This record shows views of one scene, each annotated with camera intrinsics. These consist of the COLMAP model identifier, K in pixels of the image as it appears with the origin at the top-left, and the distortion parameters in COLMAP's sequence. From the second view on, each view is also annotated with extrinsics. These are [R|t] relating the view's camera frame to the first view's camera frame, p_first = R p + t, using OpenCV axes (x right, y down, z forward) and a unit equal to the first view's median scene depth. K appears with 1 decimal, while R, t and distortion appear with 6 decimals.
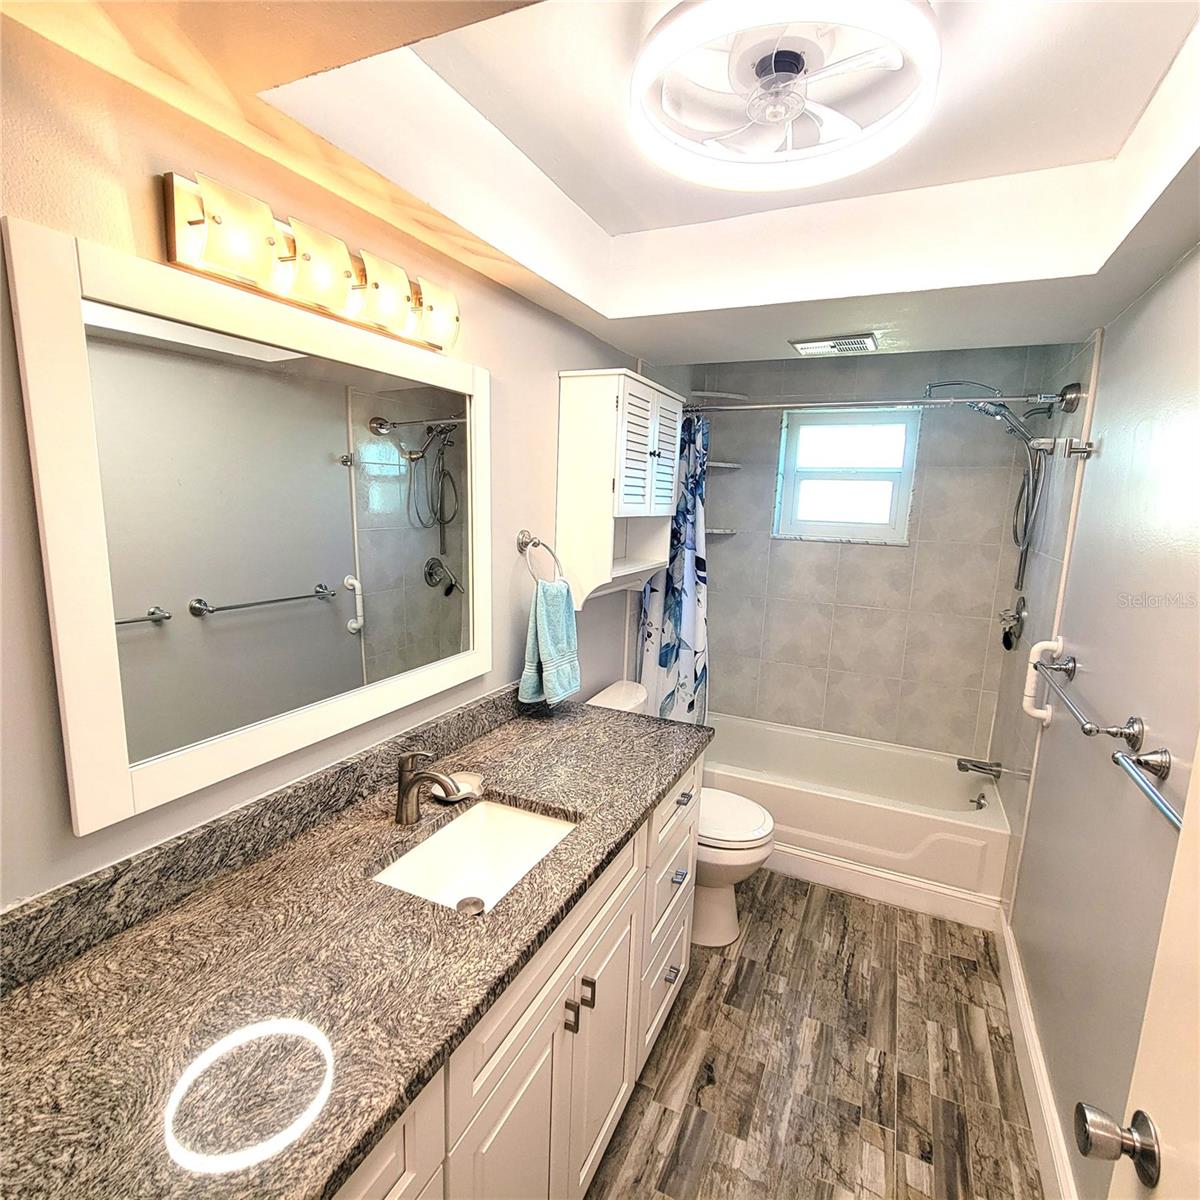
lens RADIAL K [[650.4, 0, 591.2], [0, 650.4, 604.7], [0, 0, 1]] dist [0.006083, -0.002524]
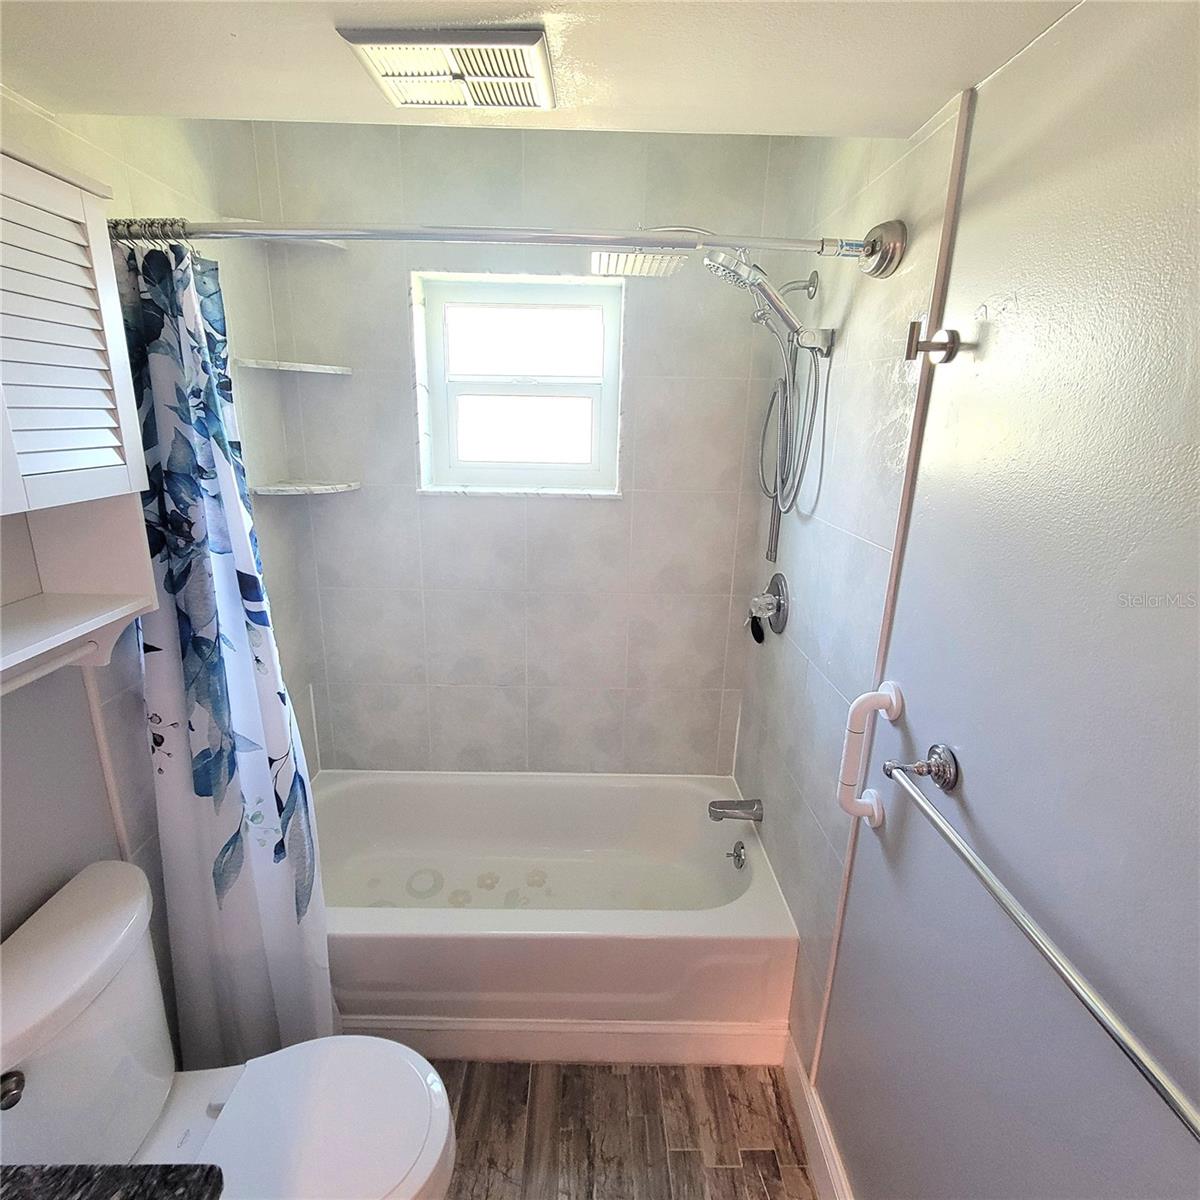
lens RADIAL K [[655.8, 0, 595.8], [0, 655.8, 602.5], [0, 0, 1]] dist [0.000043, -0.001677]
pose [[0.895285, -0.135424, 0.424412, 0.188552], [0.081268, 0.986338, 0.143293, -0.095742], [-0.438019, -0.093797, 0.894059, 0.458679]]
